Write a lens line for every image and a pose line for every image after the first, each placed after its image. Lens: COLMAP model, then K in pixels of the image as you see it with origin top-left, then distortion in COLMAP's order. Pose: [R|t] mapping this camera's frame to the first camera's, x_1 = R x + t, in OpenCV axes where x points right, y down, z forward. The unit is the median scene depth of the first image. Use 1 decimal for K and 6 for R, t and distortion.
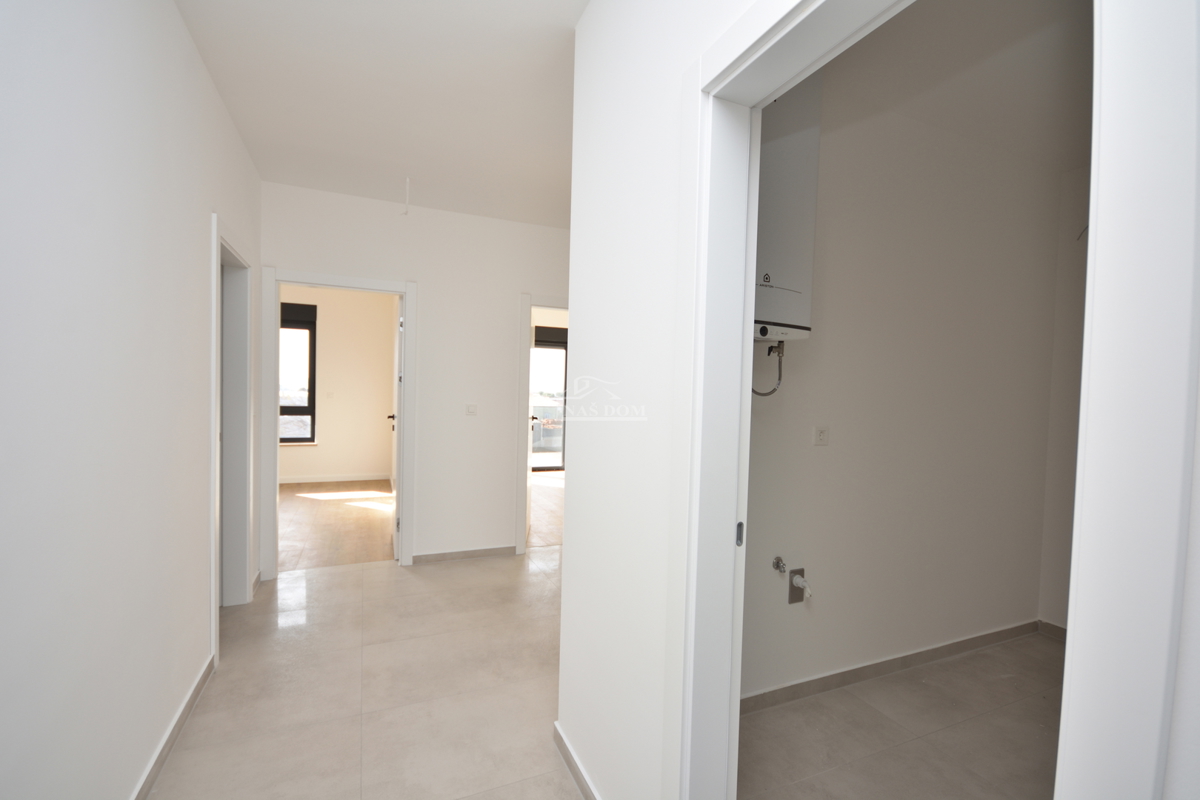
lens RADIAL K [[521.5, 0, 600.0], [0, 521.5, 400.0], [0, 0, 1]] dist [-0.000747, -0.000024]
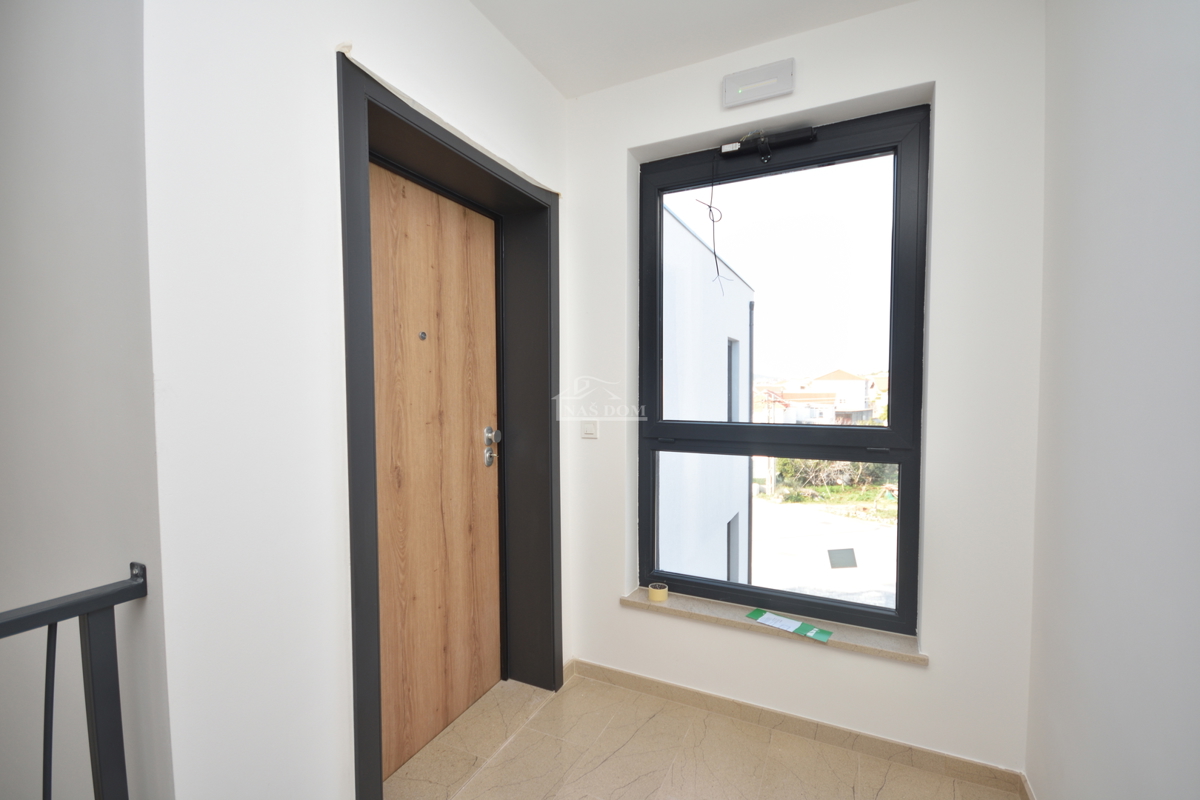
lens RADIAL K [[521.5, 0, 600.0], [0, 521.5, 400.0], [0, 0, 1]] dist [-0.000747, -0.000024]
pose [[0.490233, 0.005566, -0.871574, -0.229287], [0.006082, 0.999933, 0.009807, -0.001694], [0.871570, -0.010109, 0.490166, 0.421024]]
